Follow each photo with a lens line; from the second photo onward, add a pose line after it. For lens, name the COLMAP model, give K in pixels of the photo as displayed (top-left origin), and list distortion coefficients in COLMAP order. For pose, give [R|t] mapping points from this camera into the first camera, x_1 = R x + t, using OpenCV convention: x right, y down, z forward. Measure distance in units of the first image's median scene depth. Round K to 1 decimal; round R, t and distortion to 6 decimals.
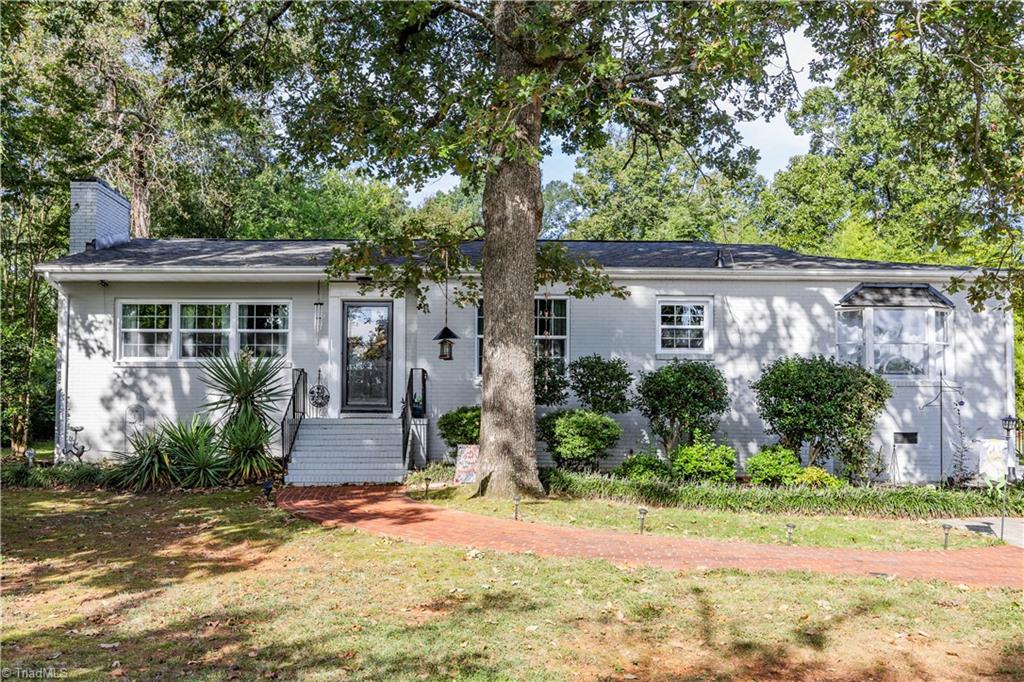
lens RADIAL K [[923.4, 0, 511.3], [0, 923.4, 346.0], [0, 0, 1]] dist [-0.036778, 0.000000]
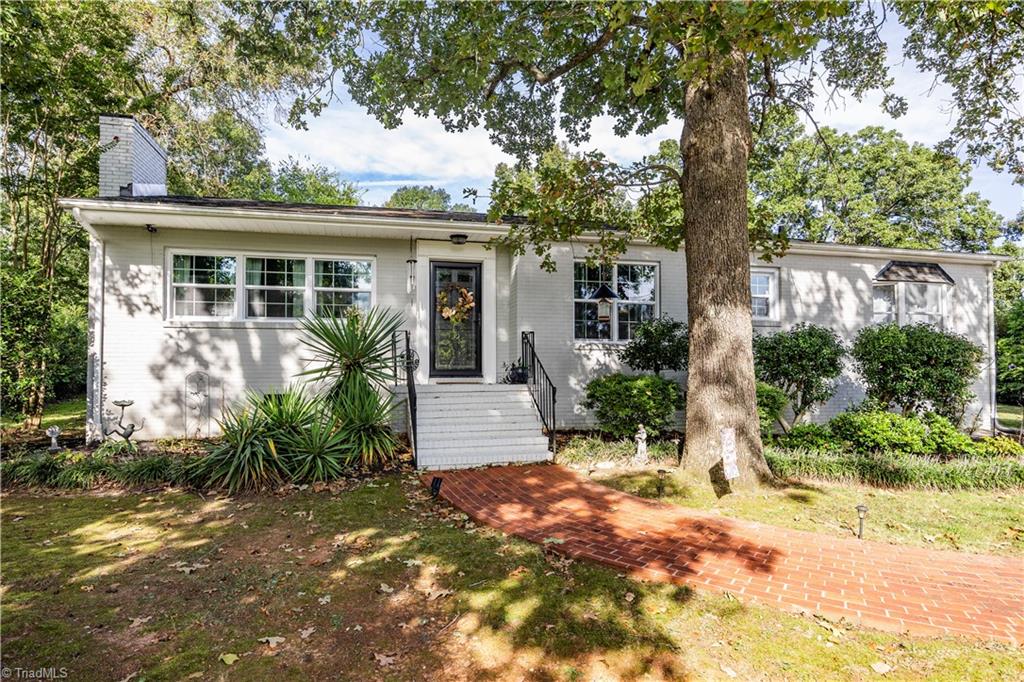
lens RADIAL K [[578.8, 0, 511.3], [0, 578.8, 337.5], [0, 0, 1]] dist [-0.017993, 0.001609]
pose [[0.974953, 0.008021, 0.222268, -0.237757], [-0.013843, 0.999600, 0.024648, 0.014816], [-0.221981, -0.027107, 0.974674, 0.405879]]
